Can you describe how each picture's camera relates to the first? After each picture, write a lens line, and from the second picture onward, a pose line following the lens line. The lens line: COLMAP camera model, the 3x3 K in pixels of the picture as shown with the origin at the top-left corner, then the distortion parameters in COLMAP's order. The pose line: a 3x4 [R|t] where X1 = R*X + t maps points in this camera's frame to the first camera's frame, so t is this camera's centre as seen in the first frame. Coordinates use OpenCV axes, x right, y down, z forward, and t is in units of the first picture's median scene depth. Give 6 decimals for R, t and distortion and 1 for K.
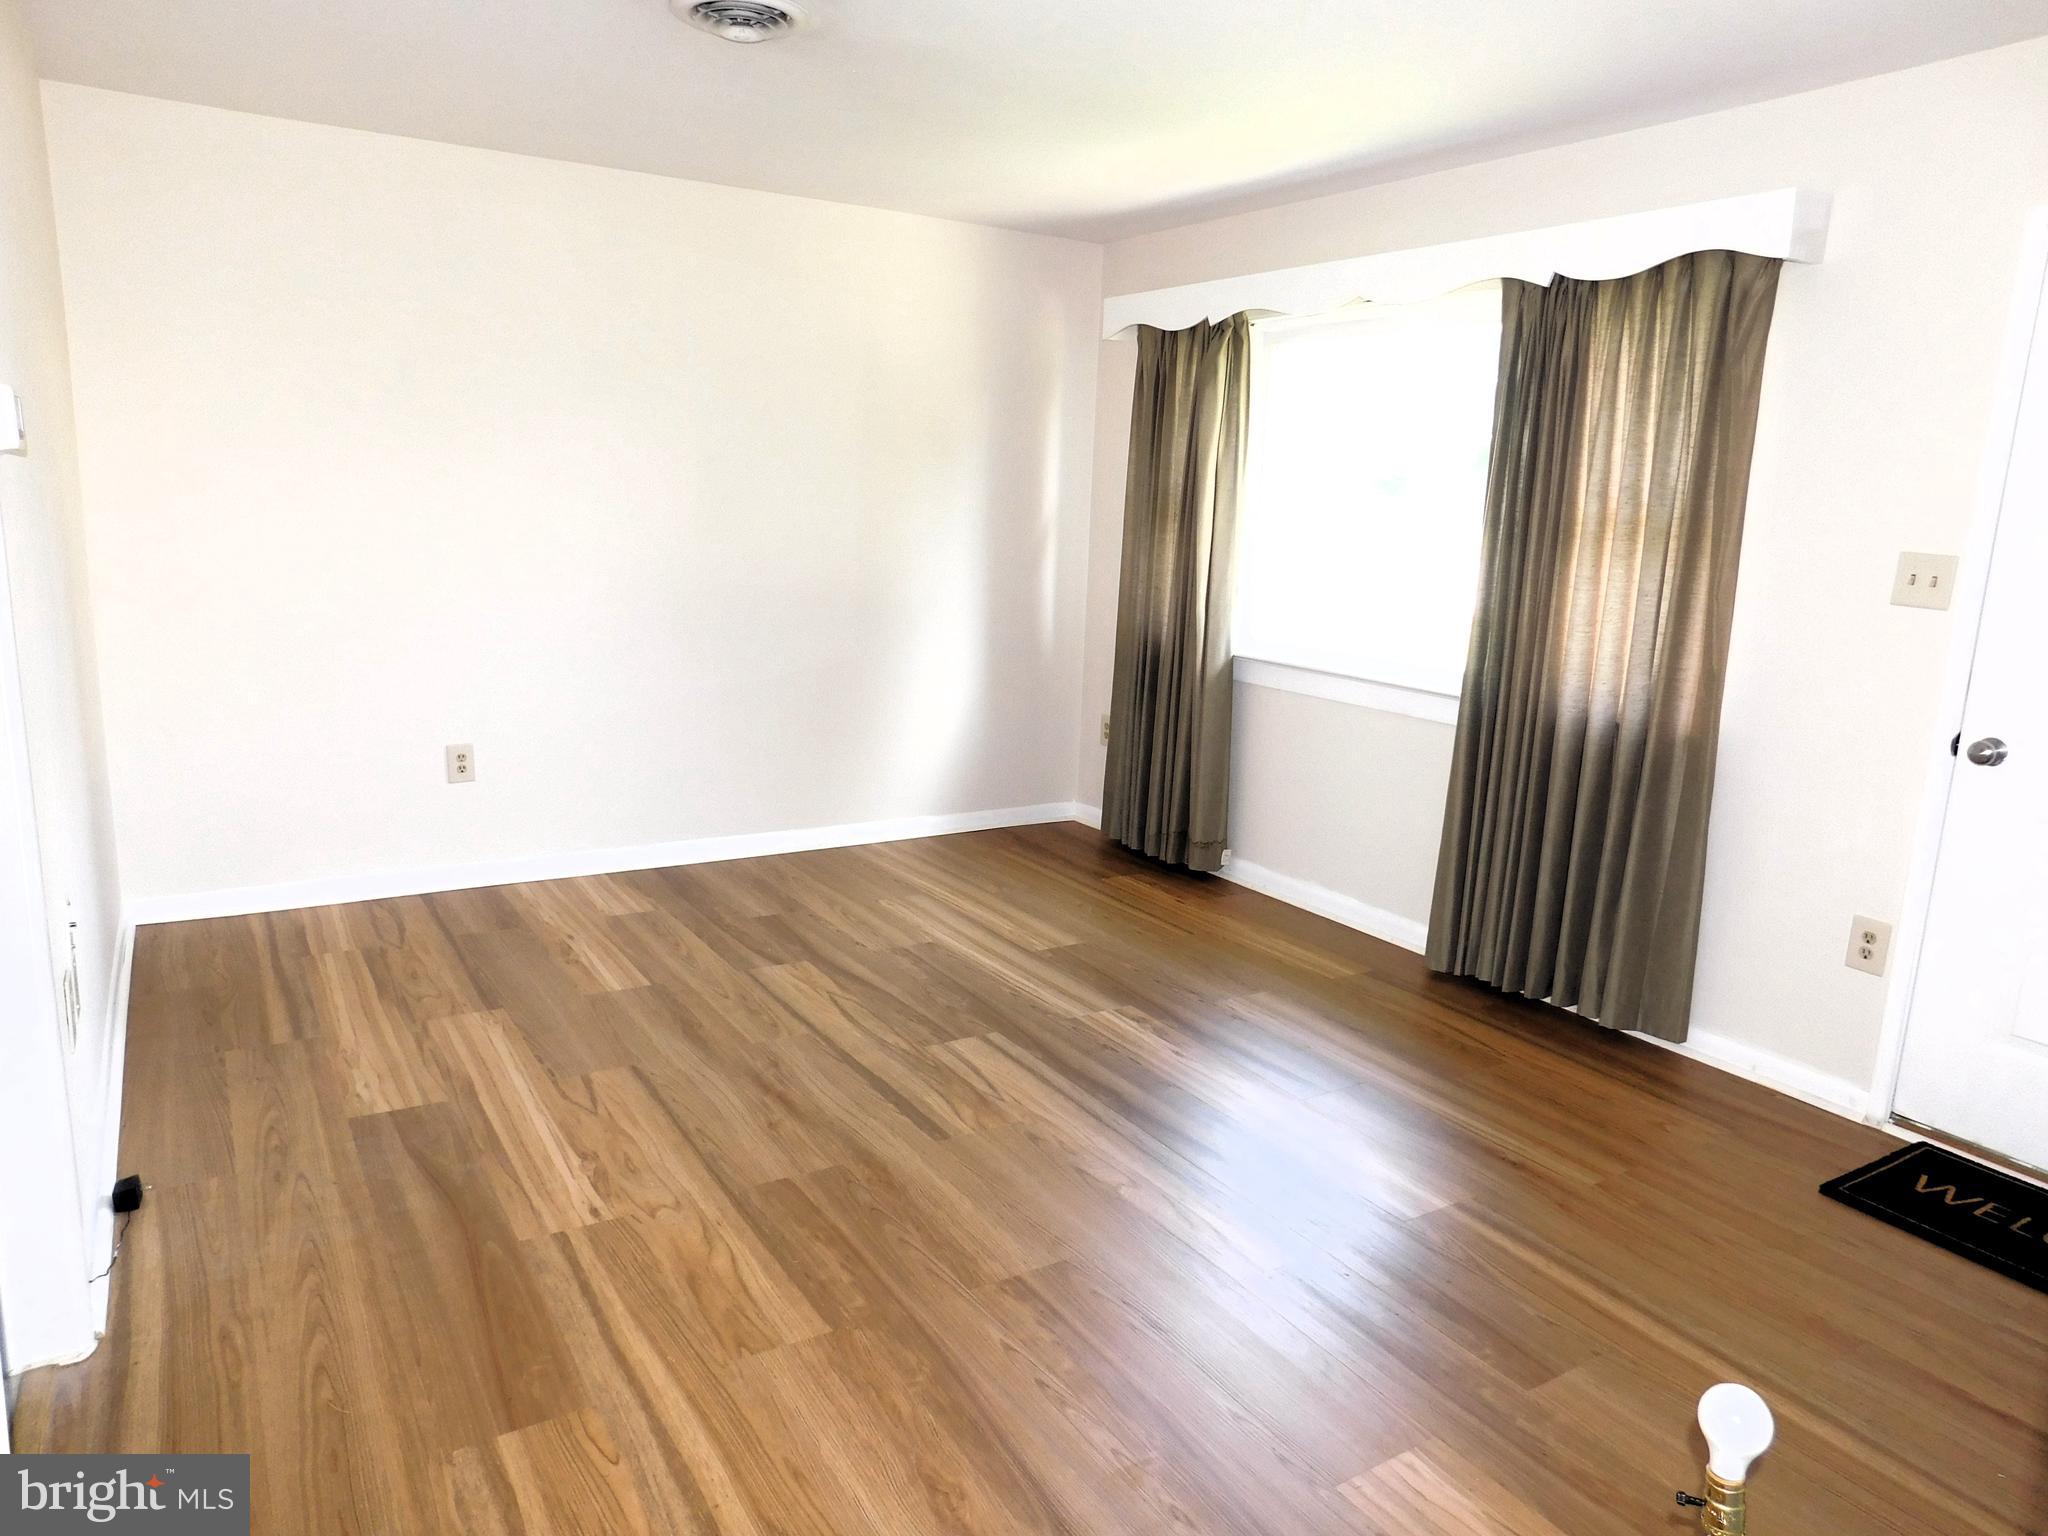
lens RADIAL K [[1354.3, 0, 1028.8], [0, 1354.3, 765.9], [0, 0, 1]] dist [-0.067824, 0.063075]
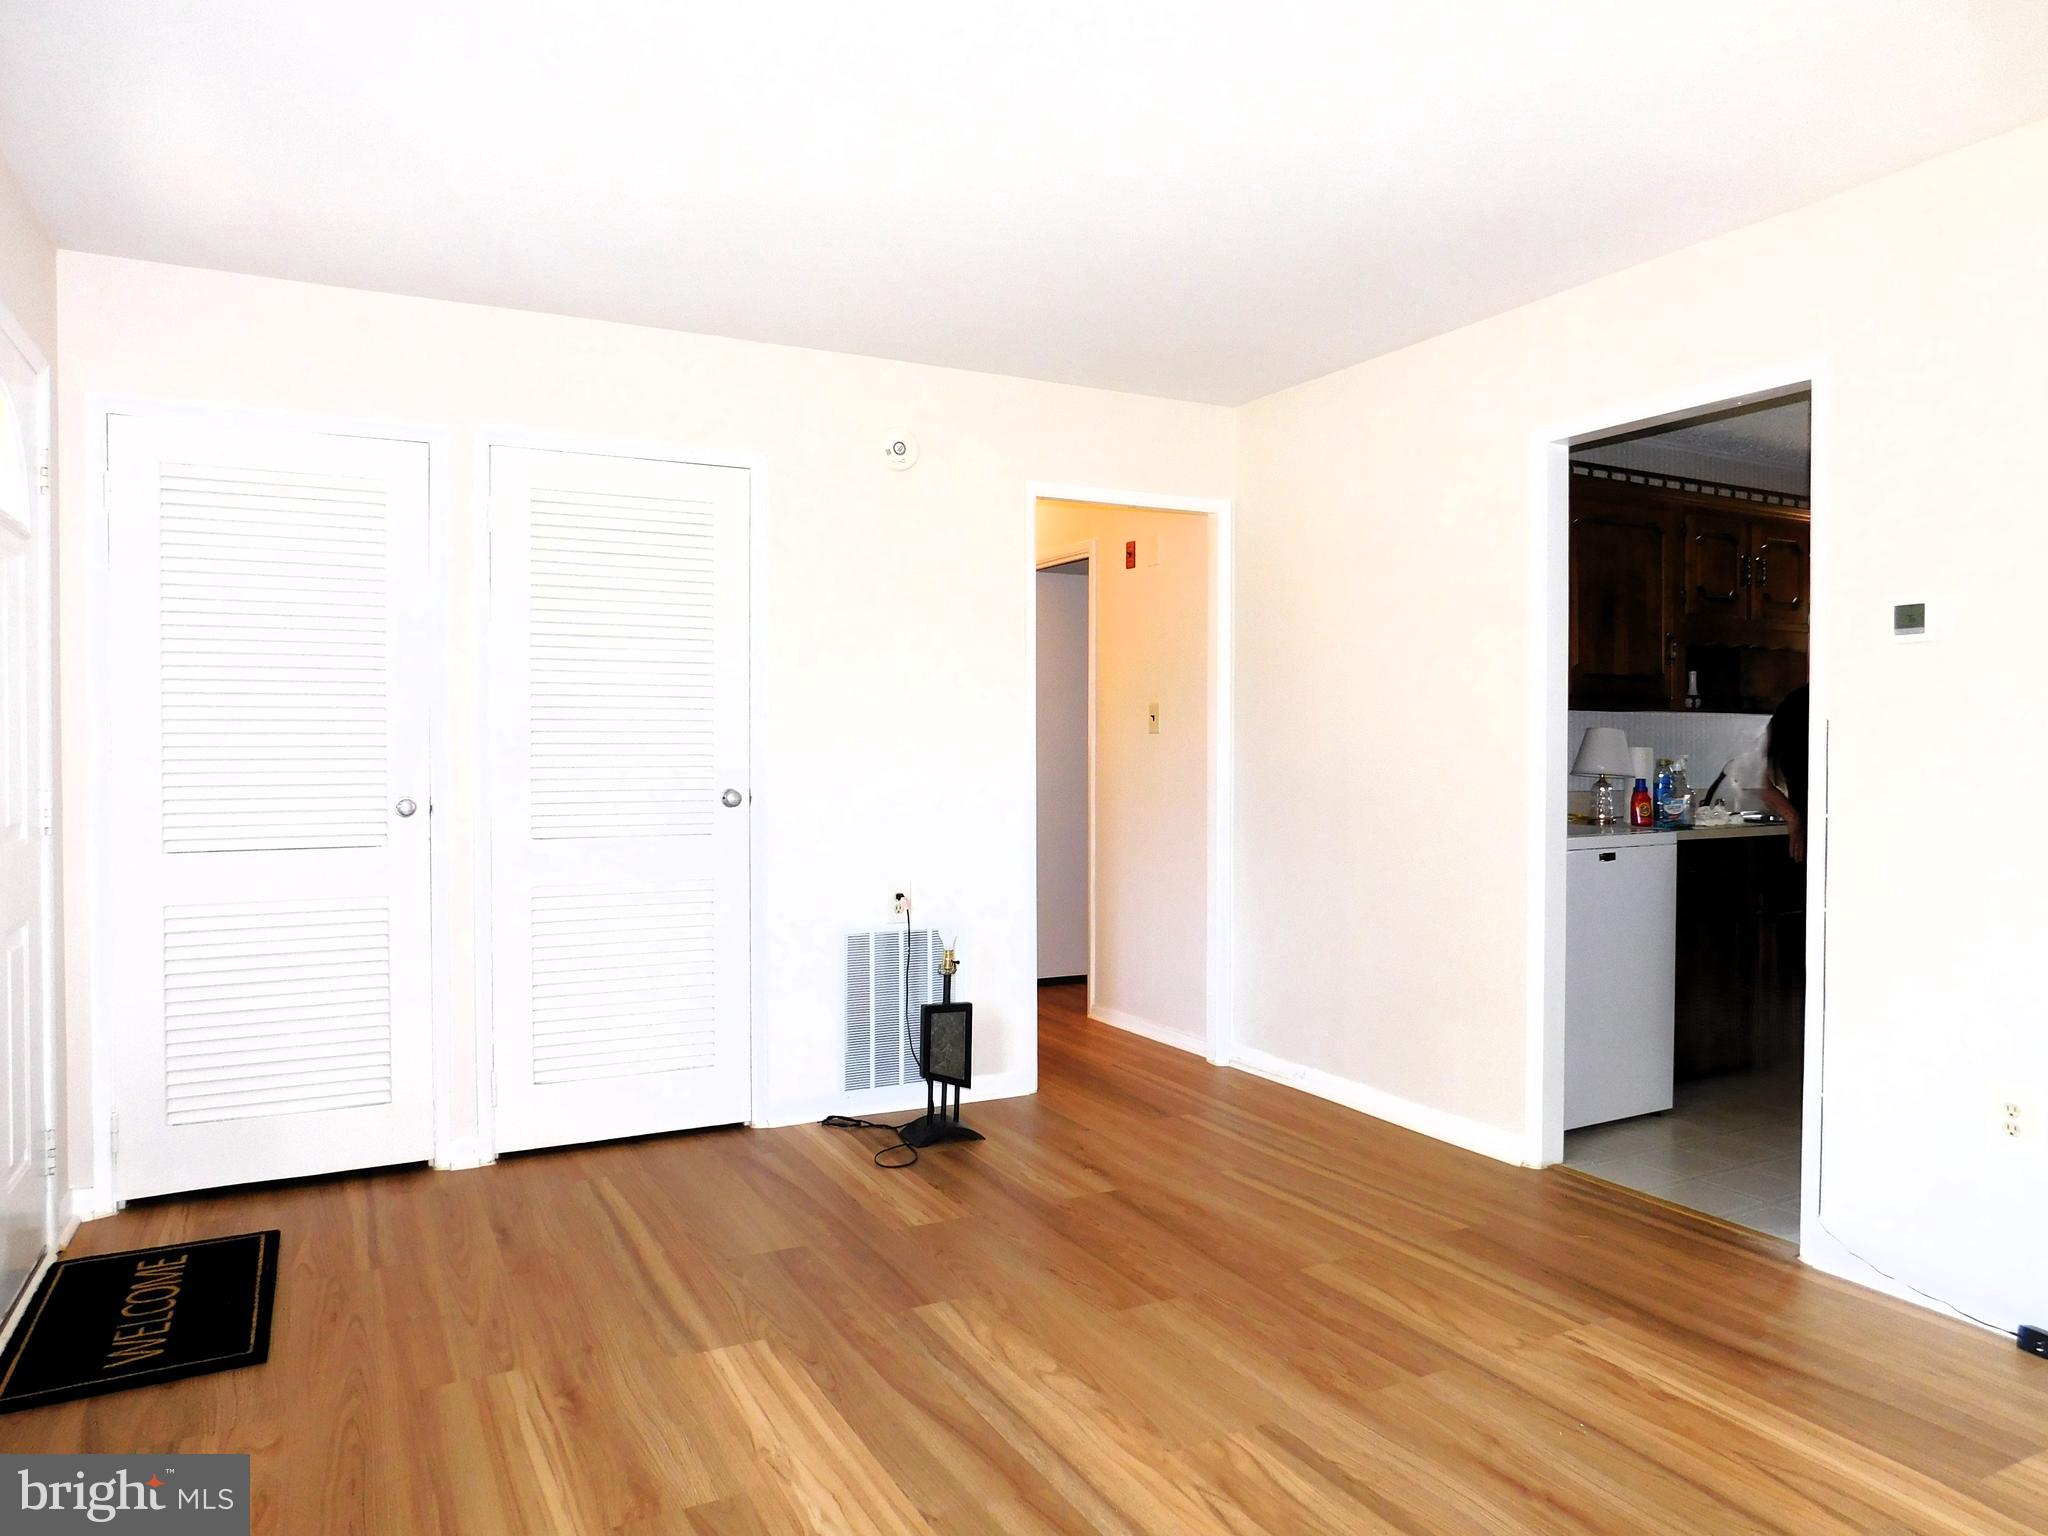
lens RADIAL K [[1354.3, 0, 1028.8], [0, 1354.3, 765.9], [0, 0, 1]] dist [-0.067824, 0.063075]
pose [[-0.996305, -0.041159, 0.075377, 0.025183], [-0.024065, 0.976313, 0.215022, -0.212923], [-0.082442, 0.212413, -0.973696, 1.346165]]
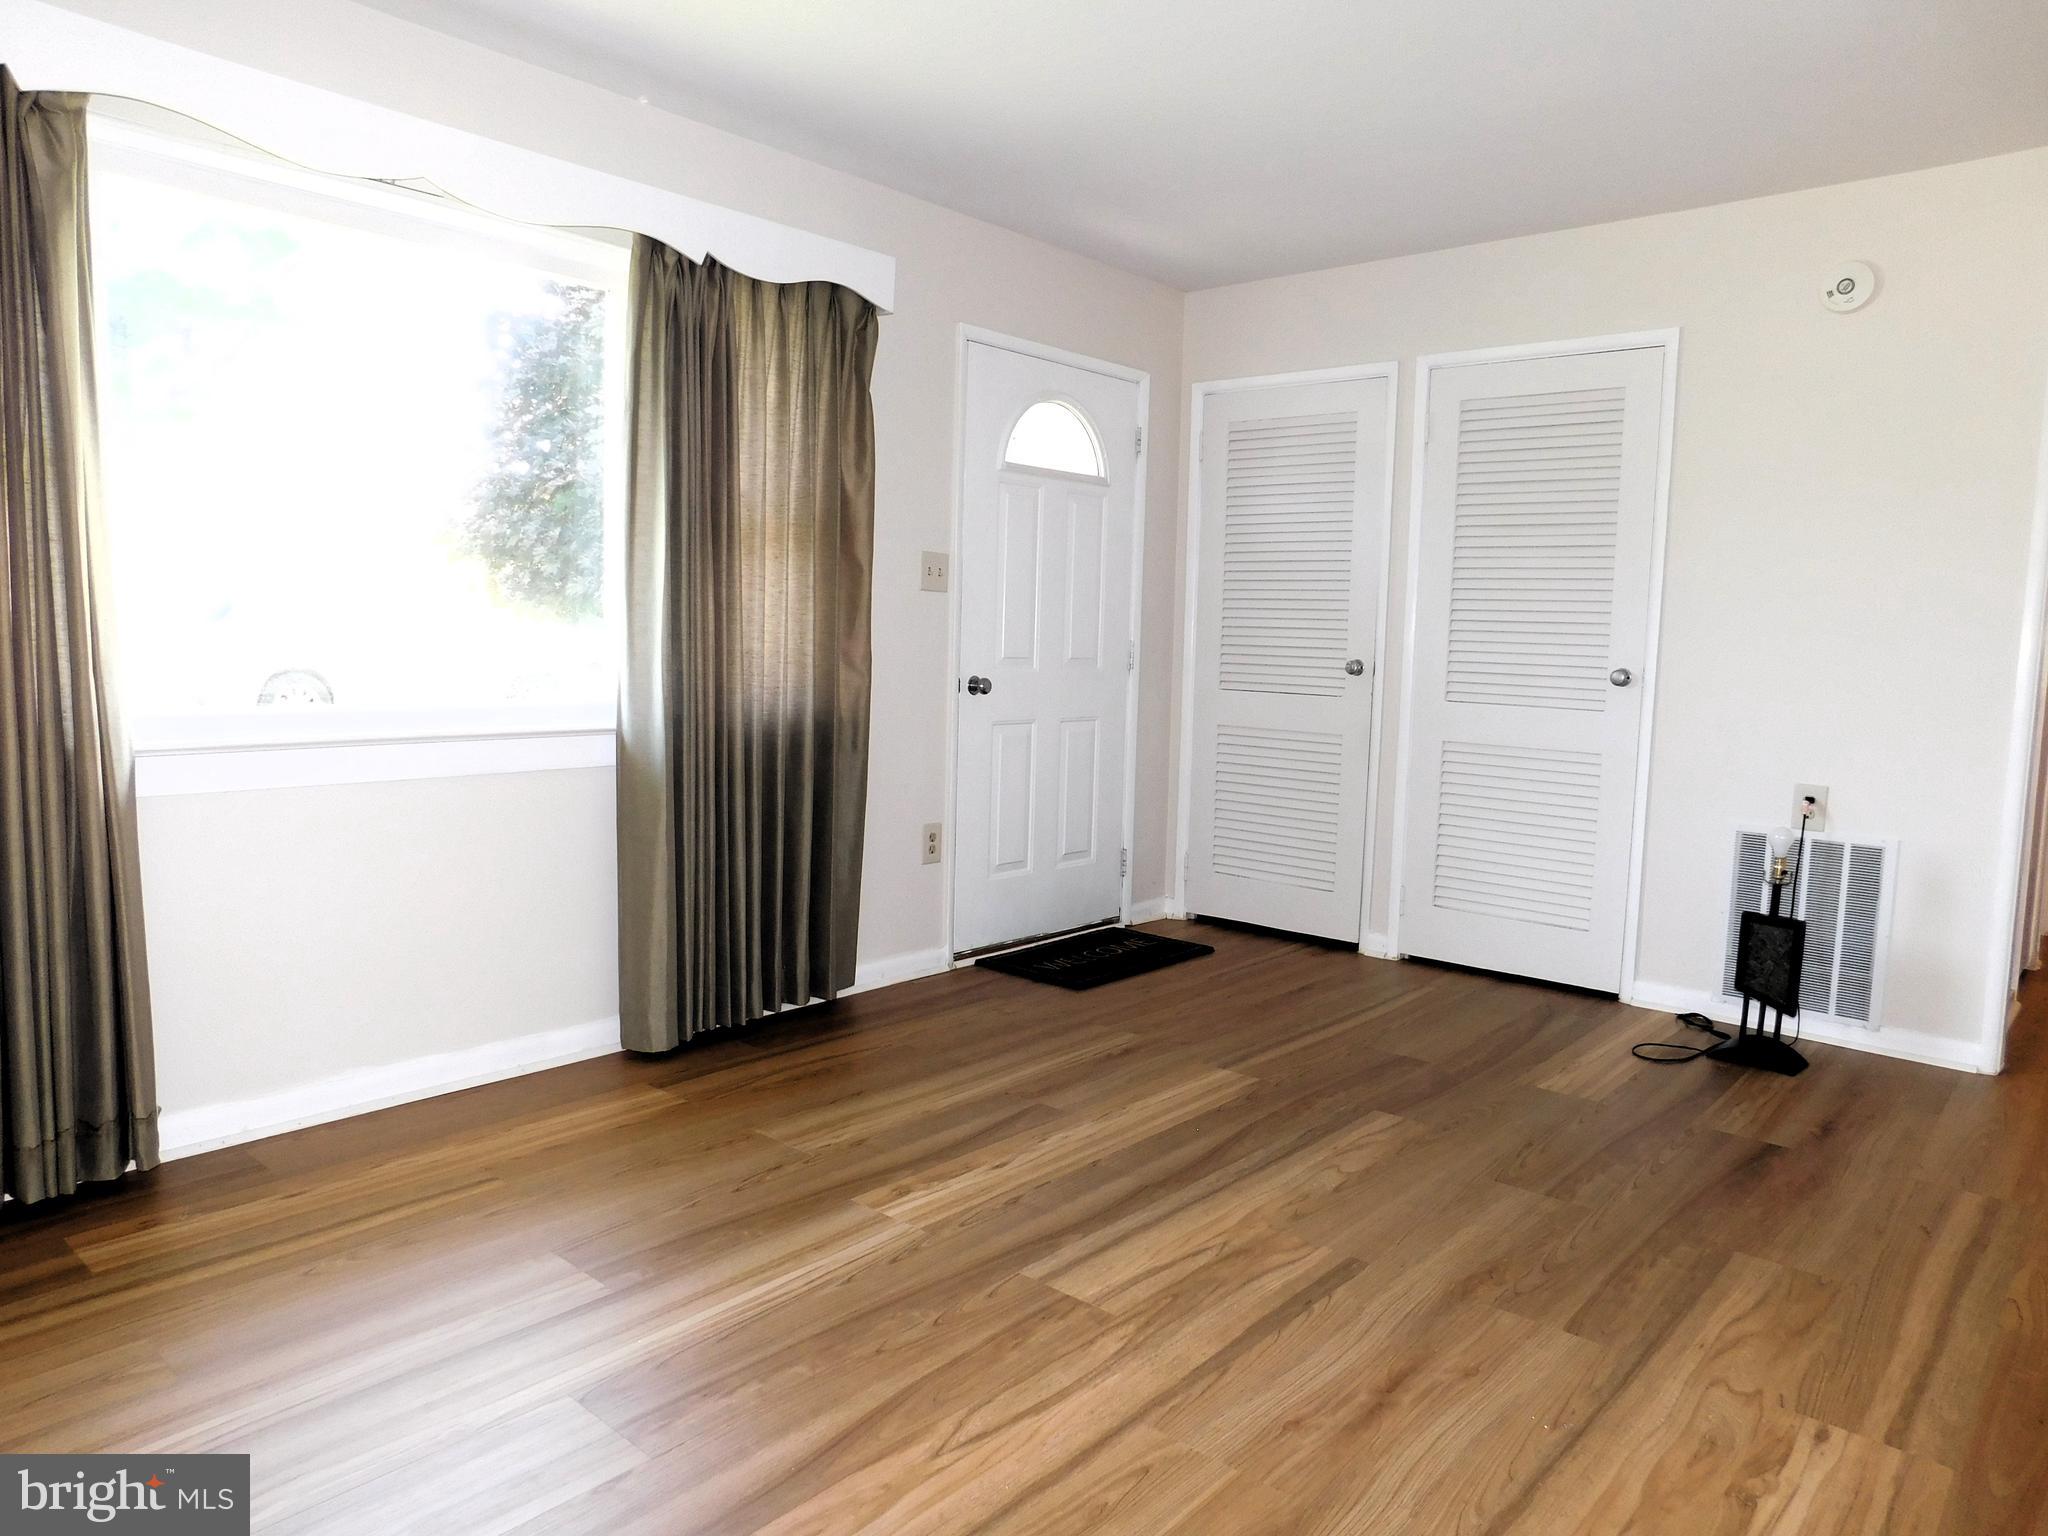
lens RADIAL K [[1354.3, 0, 1028.8], [0, 1354.3, 765.9], [0, 0, 1]] dist [-0.067824, 0.063075]
pose [[-0.279586, -0.144223, 0.949227, -0.589219], [0.150950, 0.969756, 0.191803, -0.162693], [-0.948180, 0.196911, -0.249359, 1.061884]]
